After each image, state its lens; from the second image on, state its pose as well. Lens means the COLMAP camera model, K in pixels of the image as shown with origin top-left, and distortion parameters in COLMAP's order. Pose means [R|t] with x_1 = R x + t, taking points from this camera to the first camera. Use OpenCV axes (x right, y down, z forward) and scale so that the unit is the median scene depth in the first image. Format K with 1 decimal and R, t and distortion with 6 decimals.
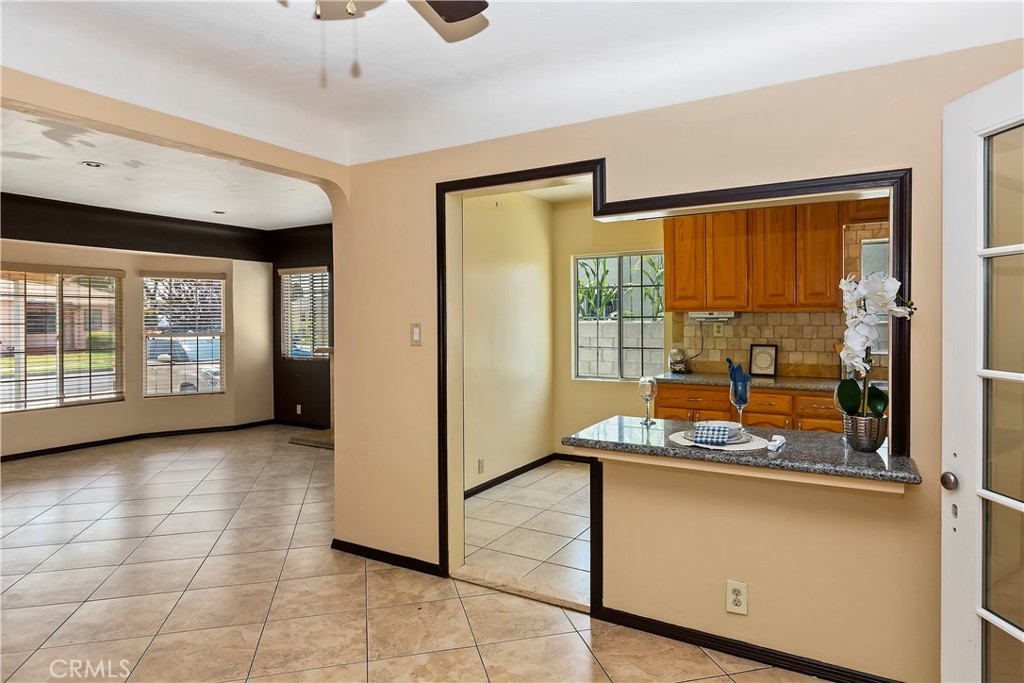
lens RADIAL K [[601.6, 0, 513.2], [0, 601.6, 325.2], [0, 0, 1]] dist [-0.000816, 0.001280]
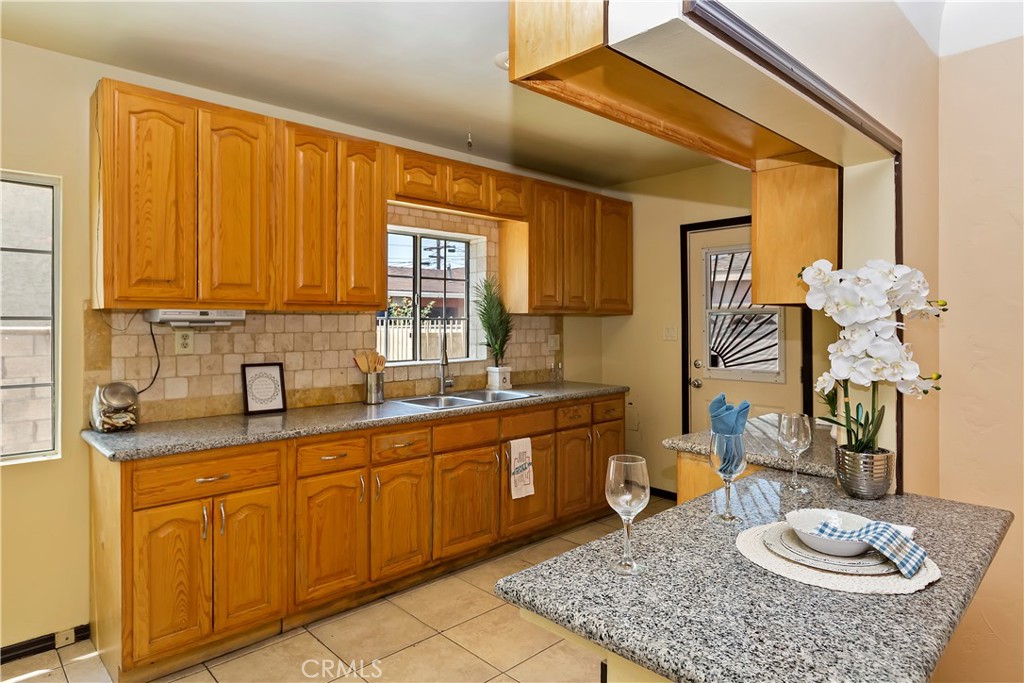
lens RADIAL K [[599.2, 0, 511.2], [0, 599.2, 311.7], [0, 0, 1]] dist [0.000261, -0.001358]
pose [[0.269899, 0.022433, 0.962627, -0.105512], [0.010099, 0.999608, -0.026126, -0.002598], [-0.962836, 0.016773, 0.269567, 0.496867]]
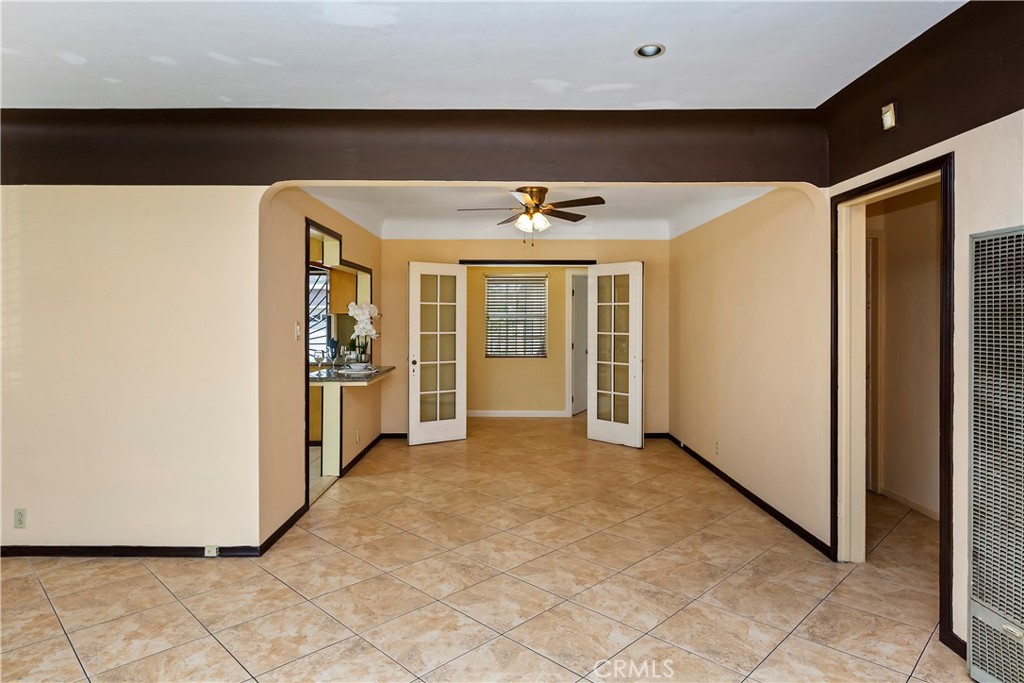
lens RADIAL K [[593.7, 0, 511.2], [0, 593.7, 320.3], [0, 0, 1]] dist [-0.002139, -0.001270]
pose [[-0.519262, 0.005367, 0.854598, -0.857499], [0.012931, 0.999915, 0.001578, -0.000311], [-0.854517, 0.011870, -0.519288, 0.746841]]
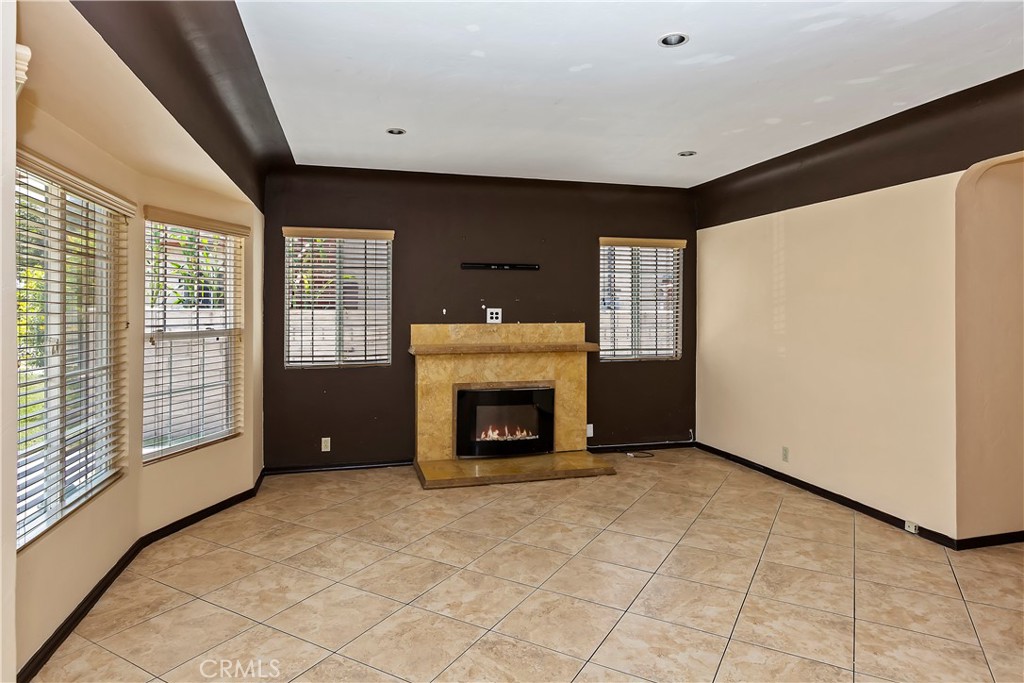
lens RADIAL K [[599.2, 0, 511.2], [0, 599.2, 311.7], [0, 0, 1]] dist [0.000261, -0.001358]
pose [[0.693977, 0.002129, 0.719994, -0.948927], [0.004240, 0.999966, -0.007044, 0.001984], [-0.719985, 0.007941, 0.693944, 0.554480]]
